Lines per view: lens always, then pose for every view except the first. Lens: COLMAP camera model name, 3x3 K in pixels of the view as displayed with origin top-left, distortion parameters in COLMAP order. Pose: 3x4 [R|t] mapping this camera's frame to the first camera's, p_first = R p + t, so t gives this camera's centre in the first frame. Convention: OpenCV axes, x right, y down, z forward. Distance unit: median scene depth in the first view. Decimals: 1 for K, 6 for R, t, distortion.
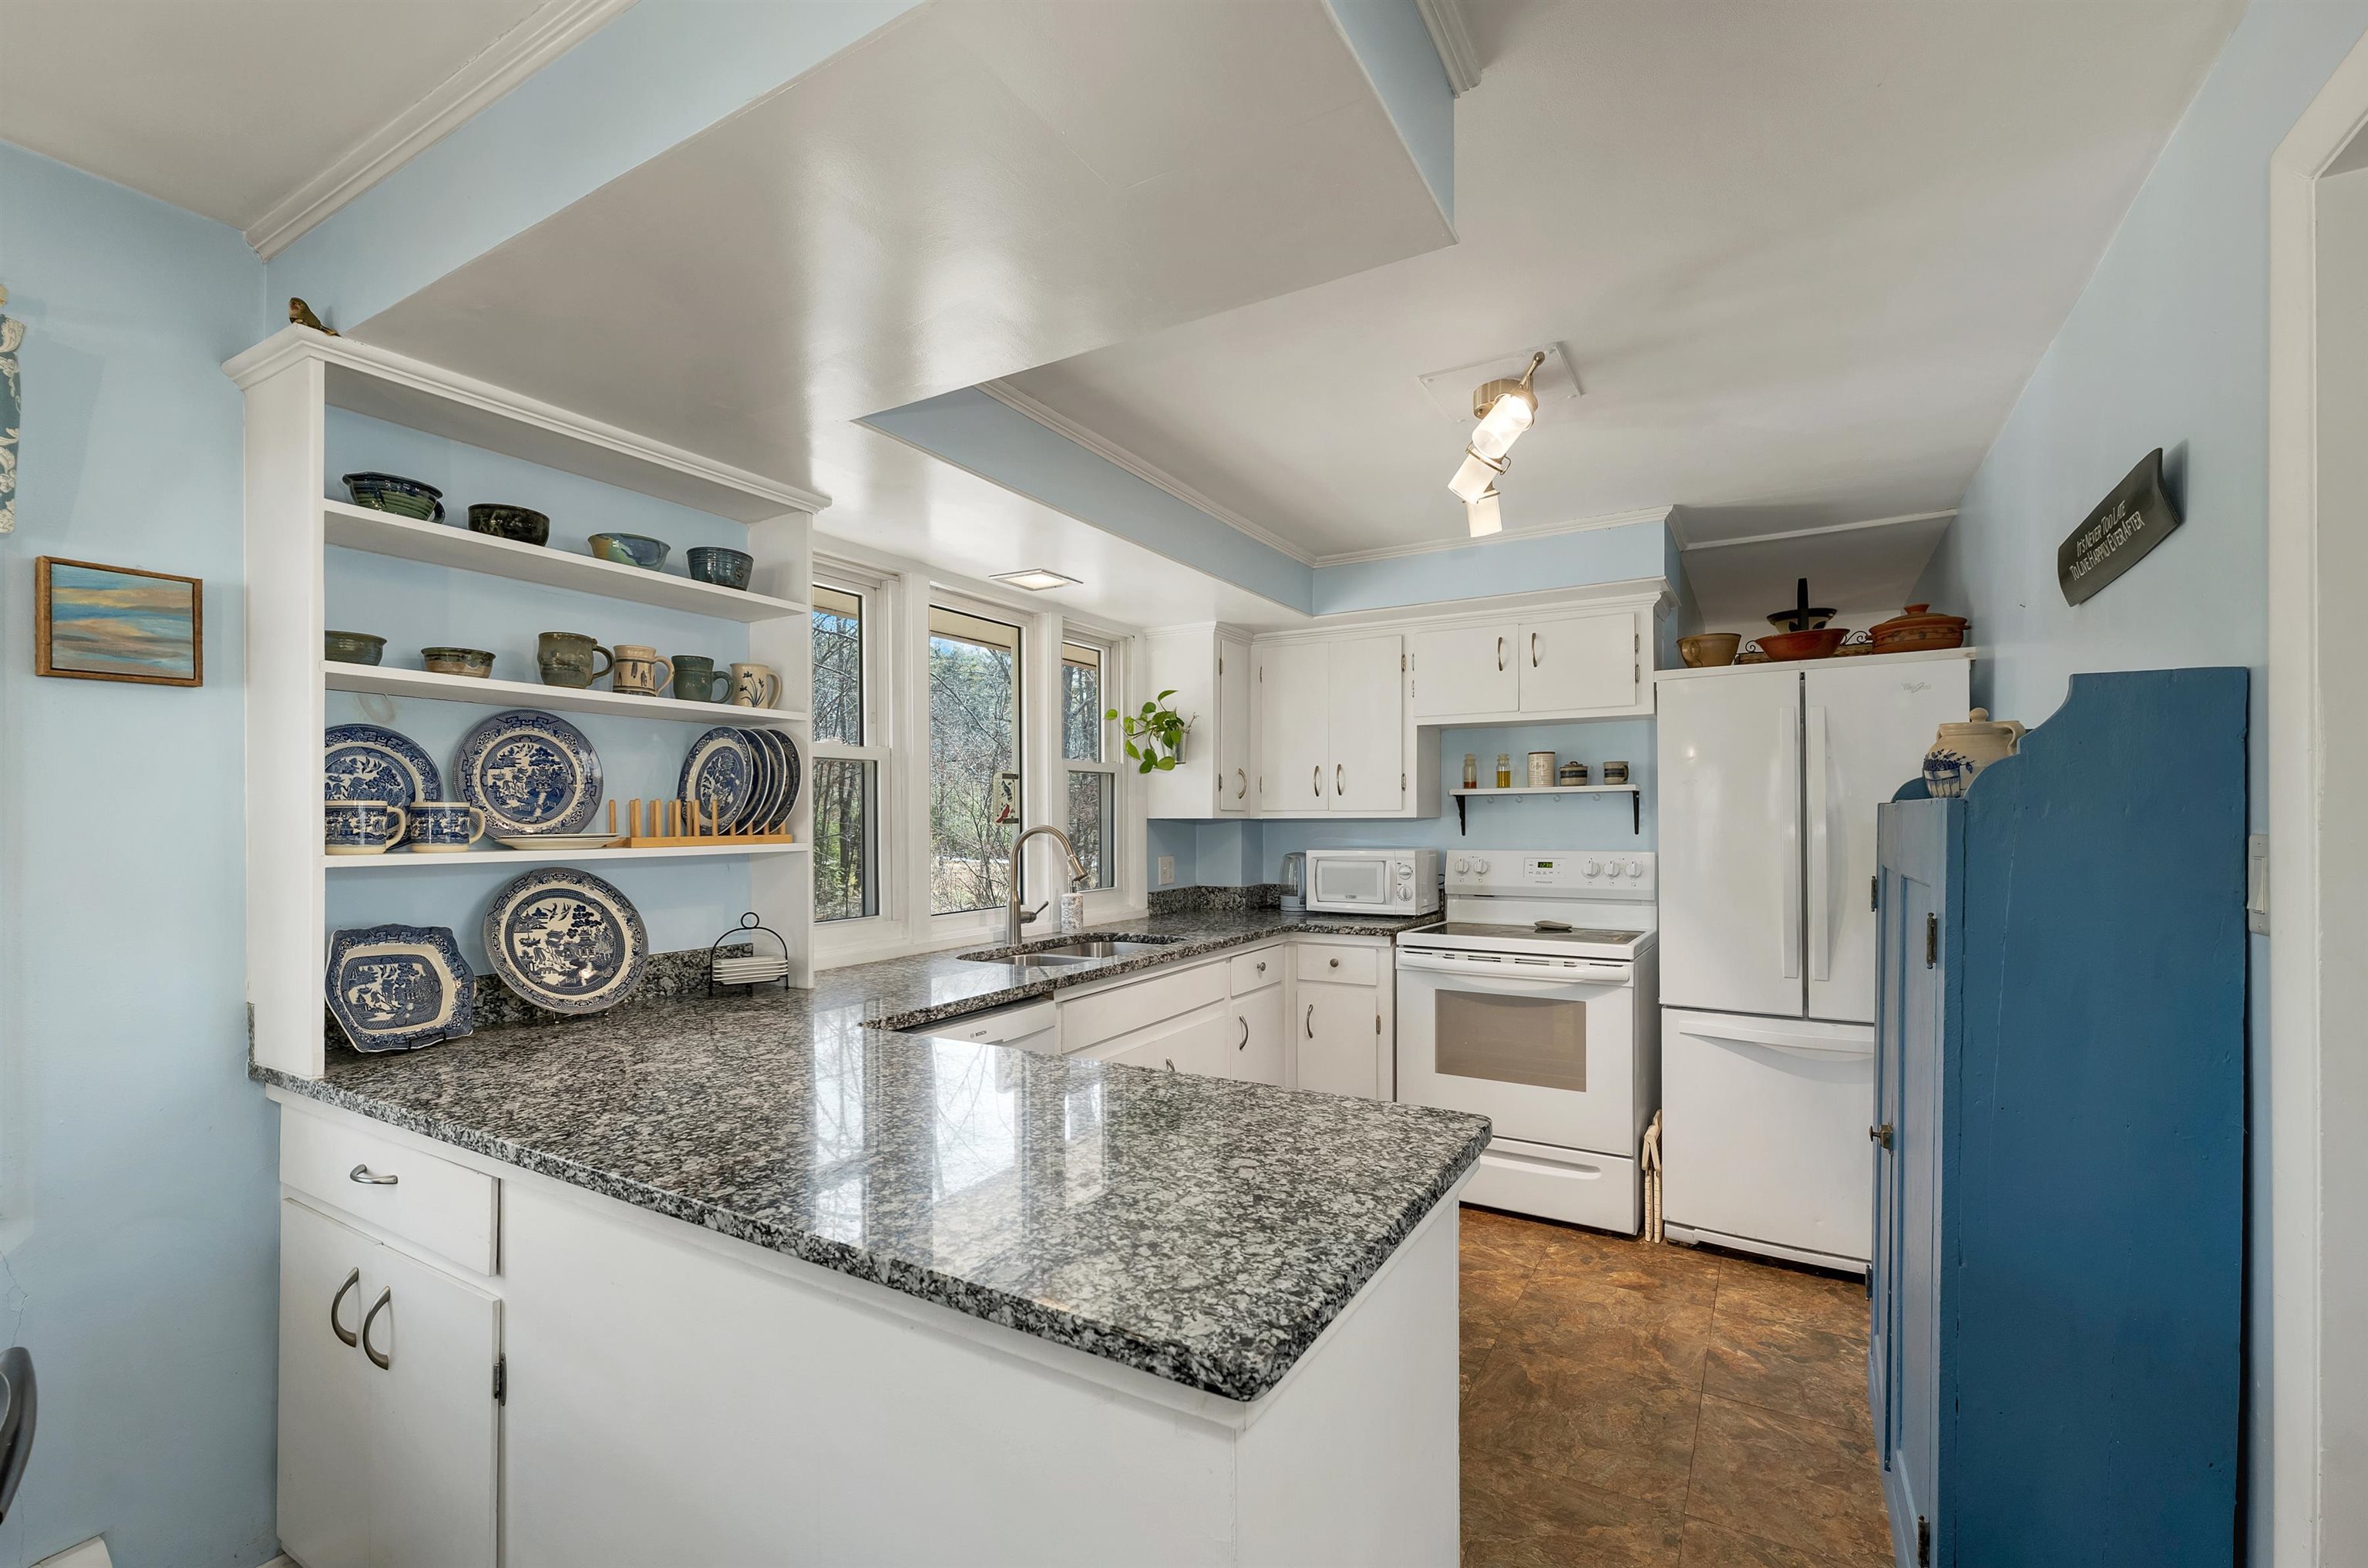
lens RADIAL K [[999.6, 0, 1189.2], [0, 999.6, 820.4], [0, 0, 1]] dist [-0.001911, -0.000473]
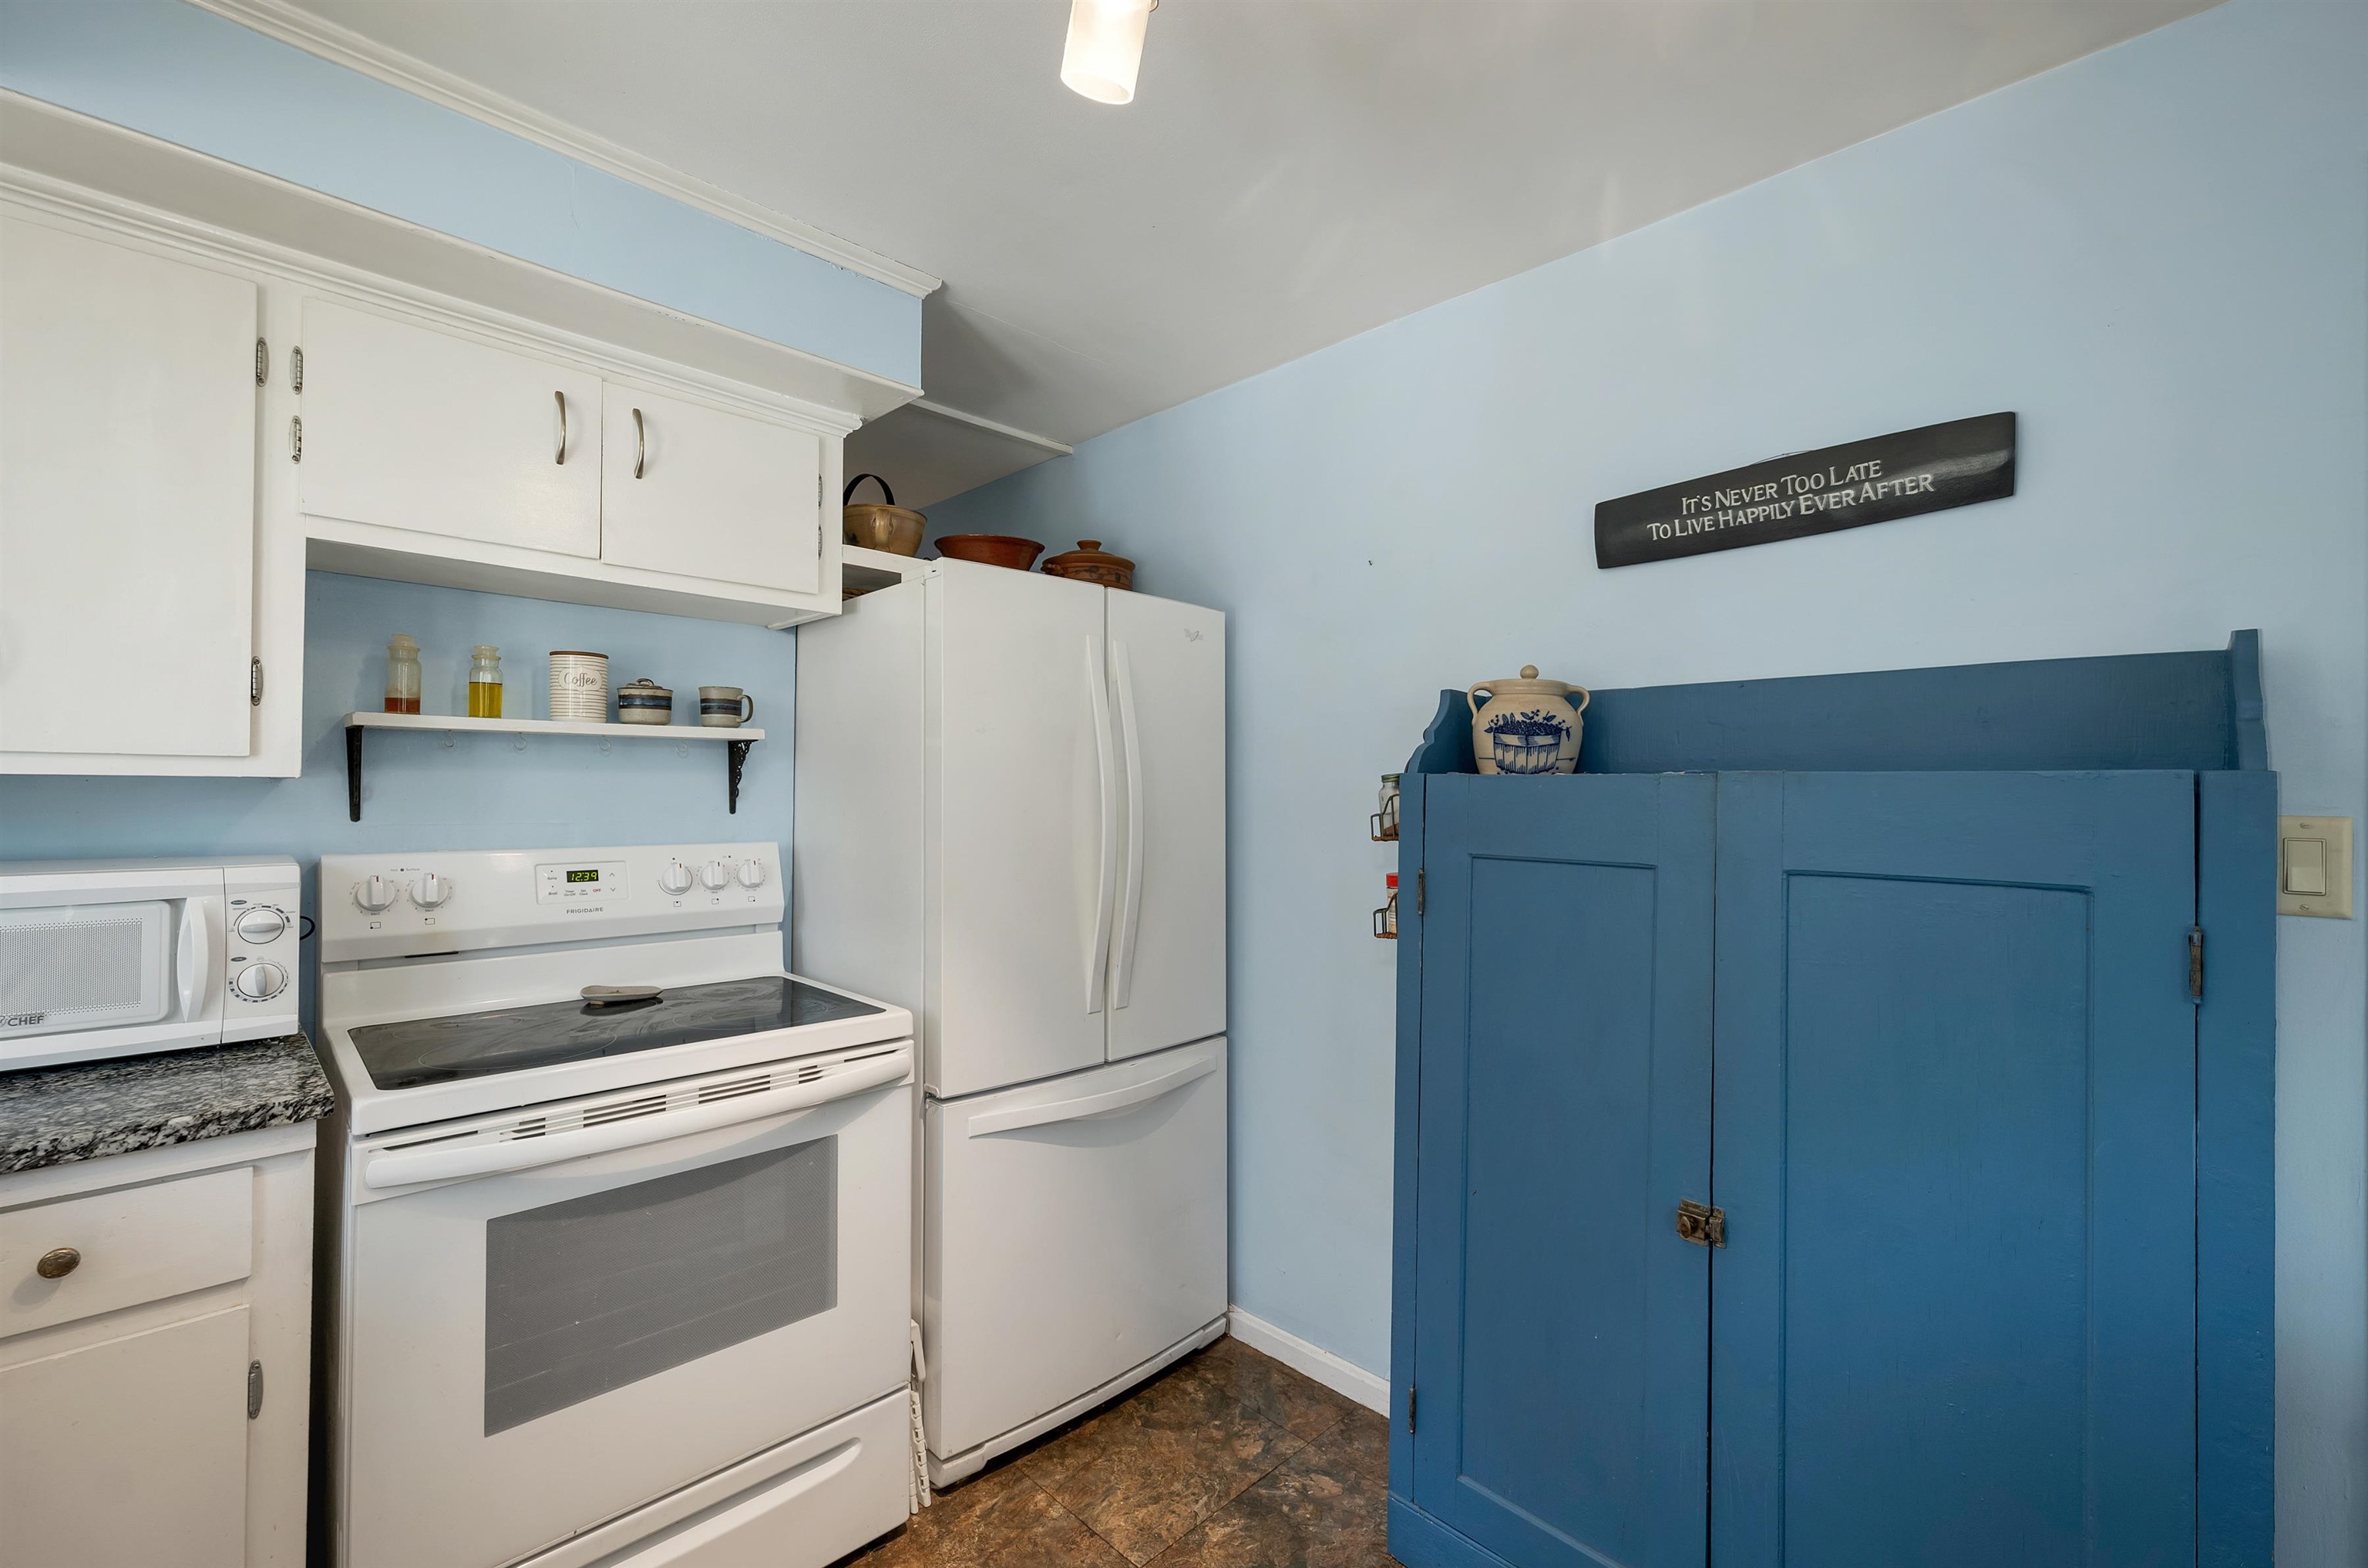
lens RADIAL K [[986.3, 0, 1182.2], [0, 986.3, 785.8], [0, 0, 1]] dist [0.000392, -0.000095]
pose [[0.250331, 0.013894, 0.968061, -0.059607], [-0.009244, 0.999886, -0.011960, 0.002025], [-0.968116, -0.005955, 0.250431, 0.646983]]
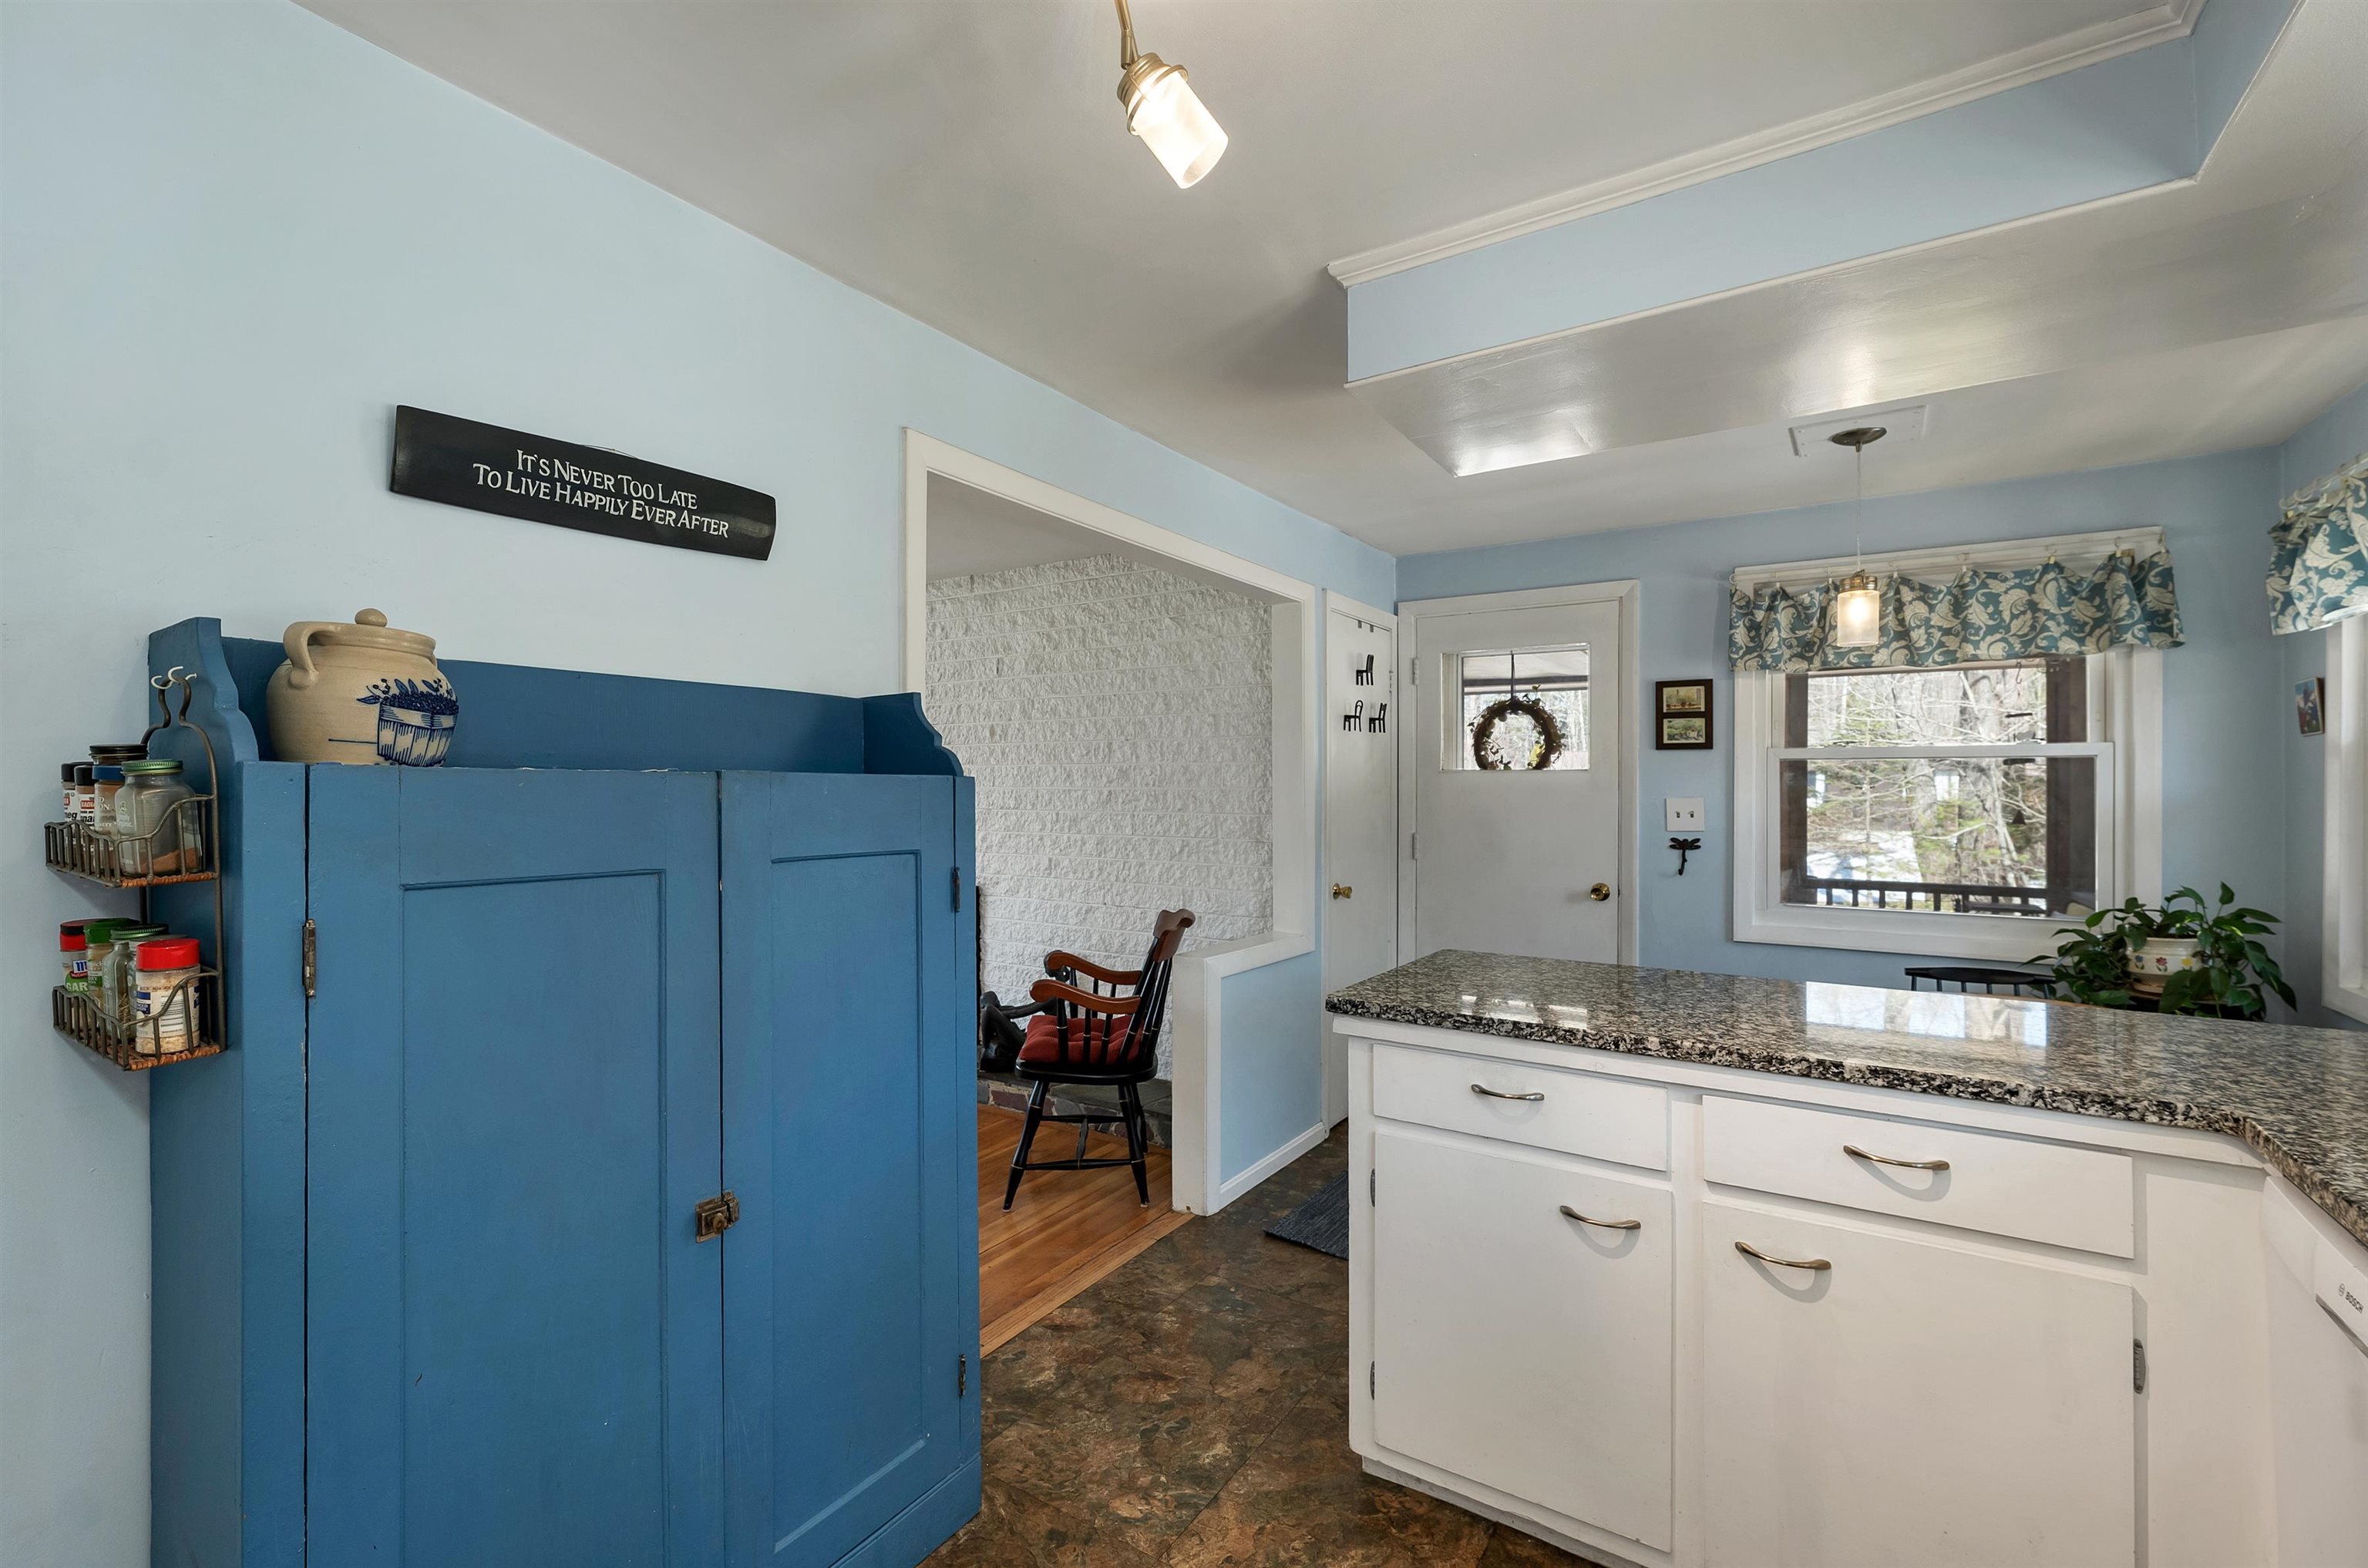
lens RADIAL K [[1018.3, 0, 1183.4], [0, 1018.3, 786.8], [0, 0, 1]] dist [0.000968, 0.000068]
pose [[-0.998975, 0.006132, 0.044841, 0.168148], [0.006001, 0.999977, -0.003052, -0.001298], [-0.044859, -0.002780, -0.998989, 0.950475]]
